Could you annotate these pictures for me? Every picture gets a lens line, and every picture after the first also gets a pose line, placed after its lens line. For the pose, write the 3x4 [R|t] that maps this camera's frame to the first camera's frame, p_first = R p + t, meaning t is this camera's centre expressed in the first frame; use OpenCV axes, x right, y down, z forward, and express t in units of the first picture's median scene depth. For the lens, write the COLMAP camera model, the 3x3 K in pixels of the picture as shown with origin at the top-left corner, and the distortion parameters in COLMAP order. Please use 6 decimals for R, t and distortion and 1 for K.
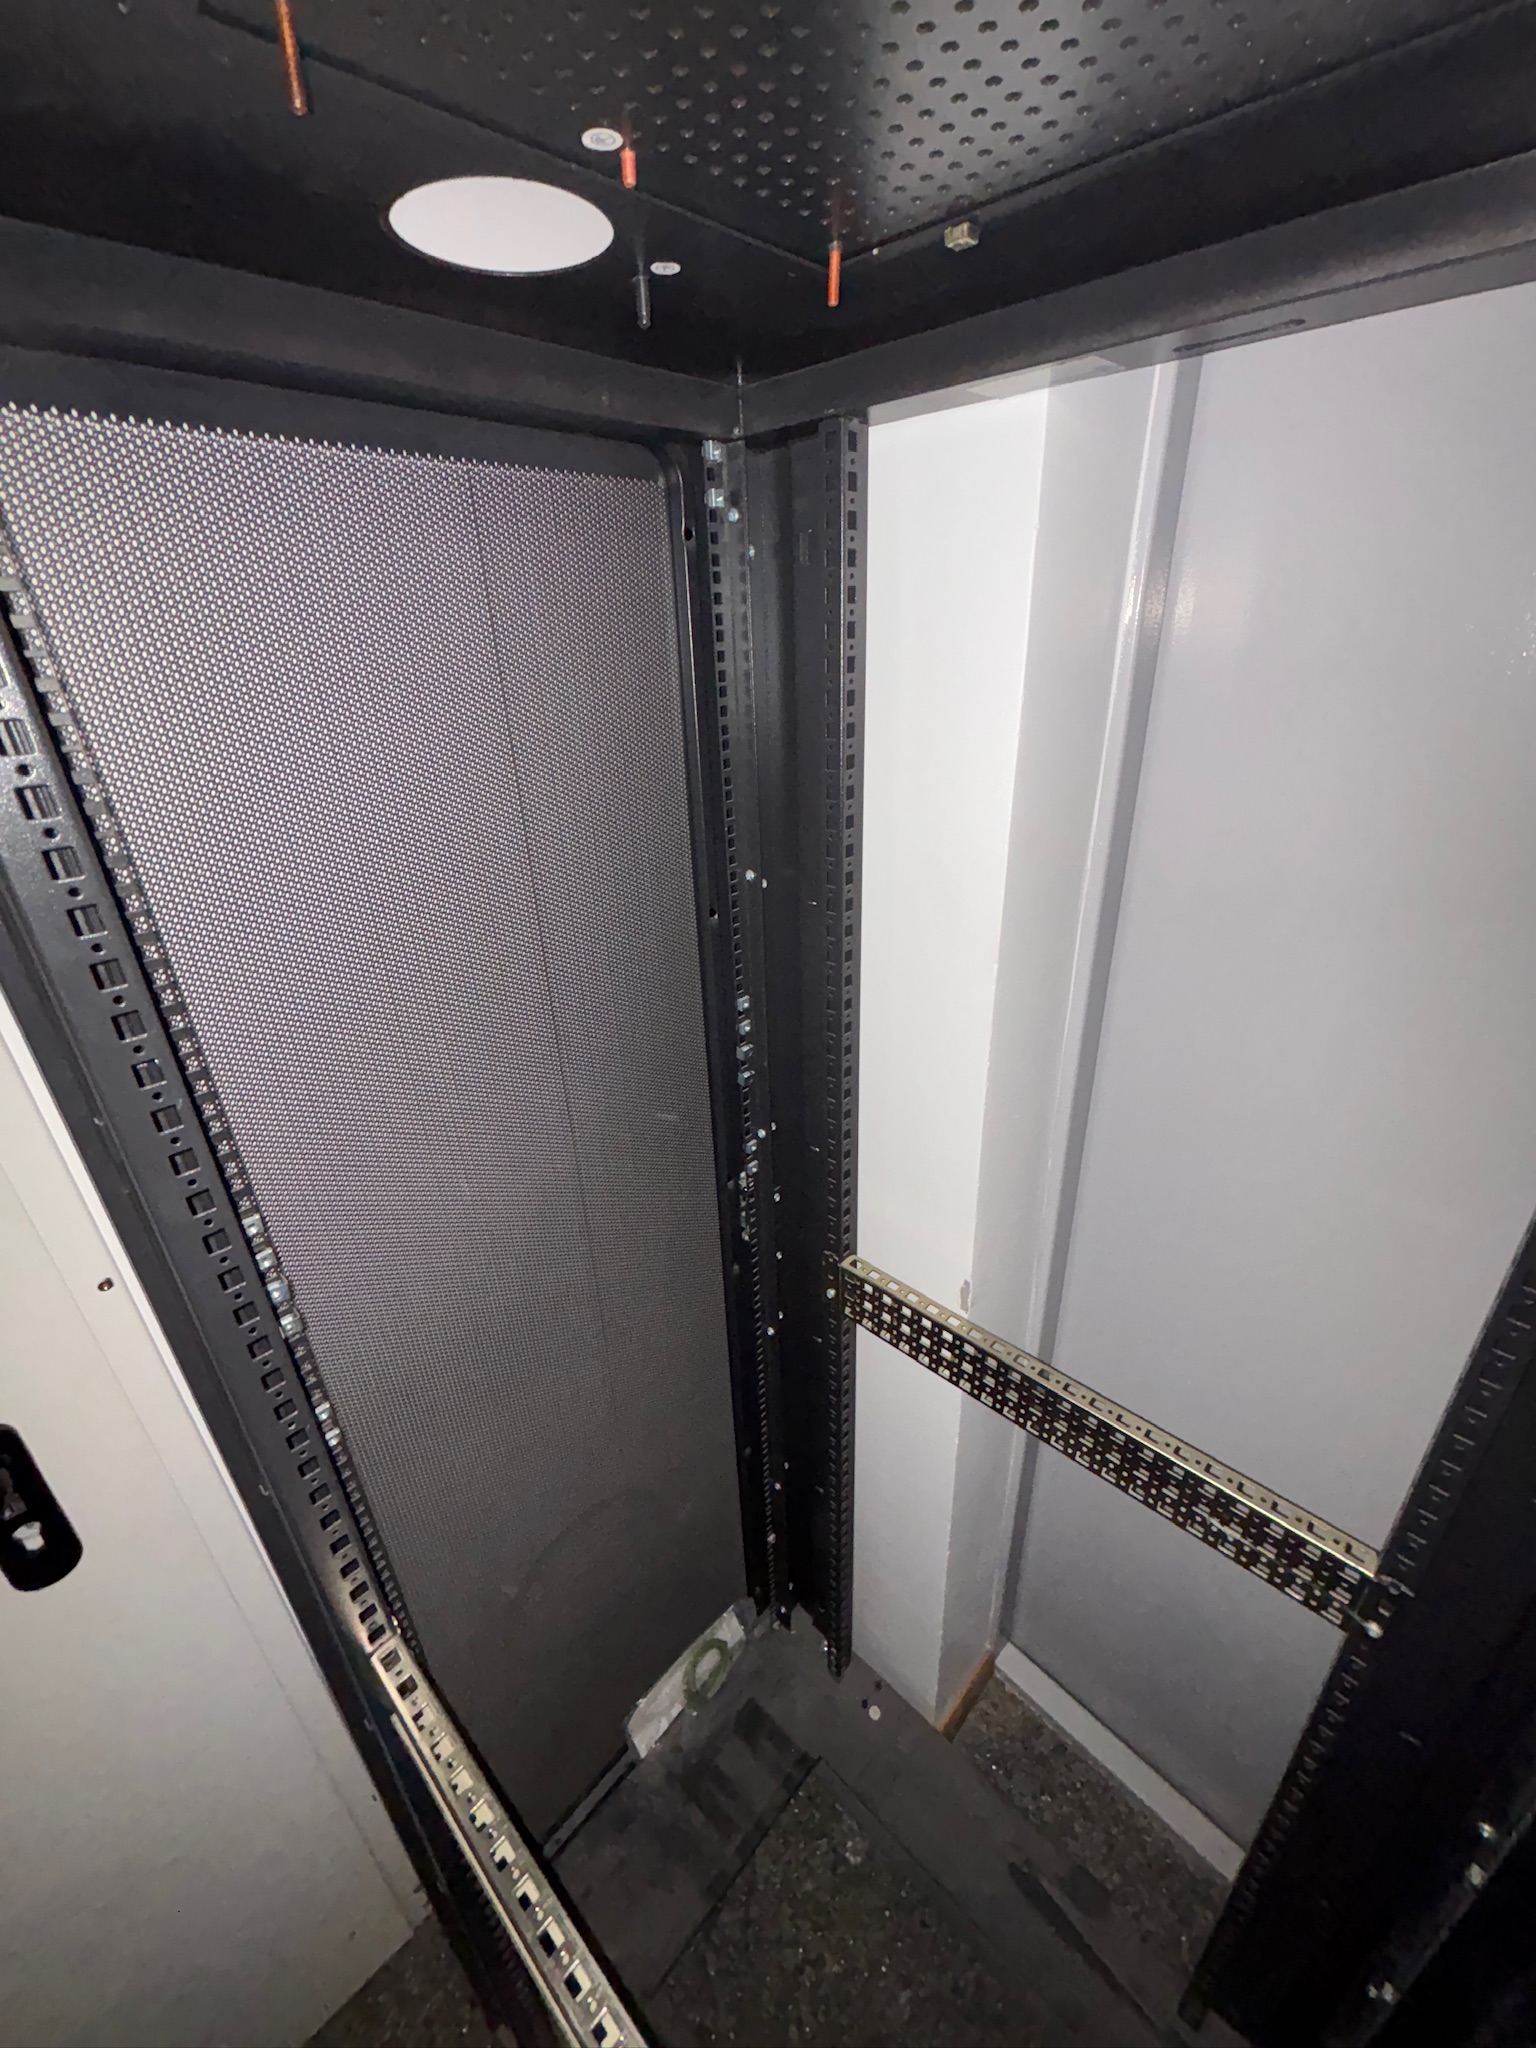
lens RADIAL K [[810.7, 0, 768.0], [0, 810.7, 1024.0], [0, 0, 1]] dist [-0.001970, -0.000159]
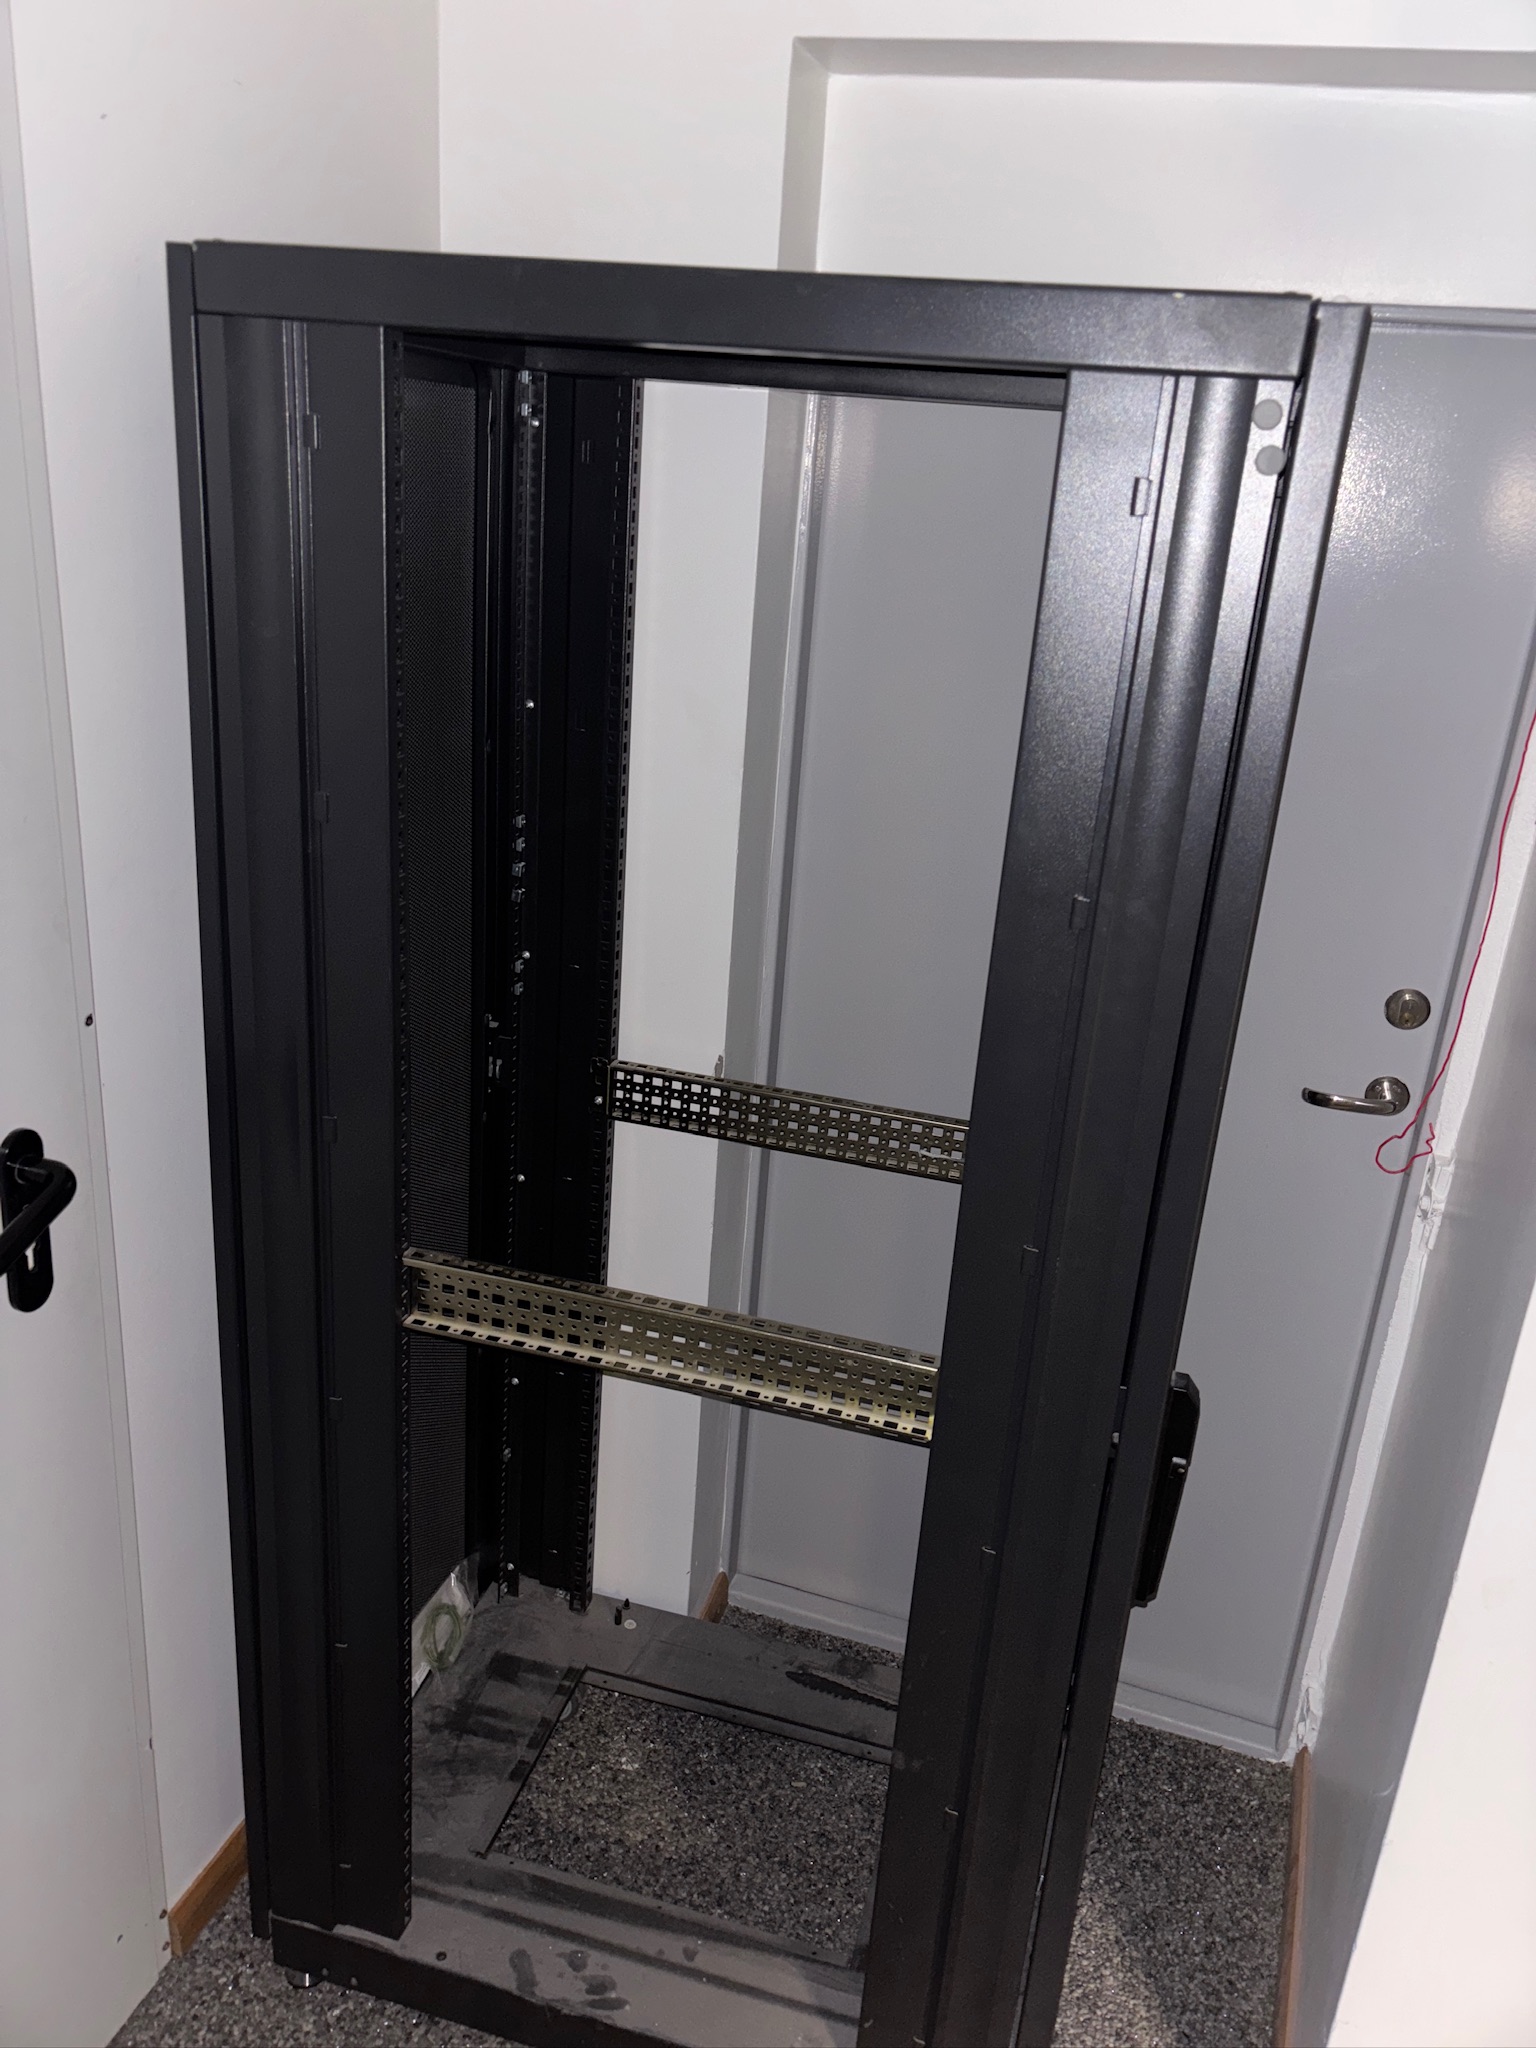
lens RADIAL K [[1545.2, 0, 768.0], [0, 1545.2, 1024.0], [0, 0, 1]] dist [0.025394, -0.009226]
pose [[0.880013, -0.072737, 0.469347, -0.673131], [0.103001, 0.993913, -0.039093, 0.332643], [-0.463646, 0.082746, 0.882148, -0.915532]]
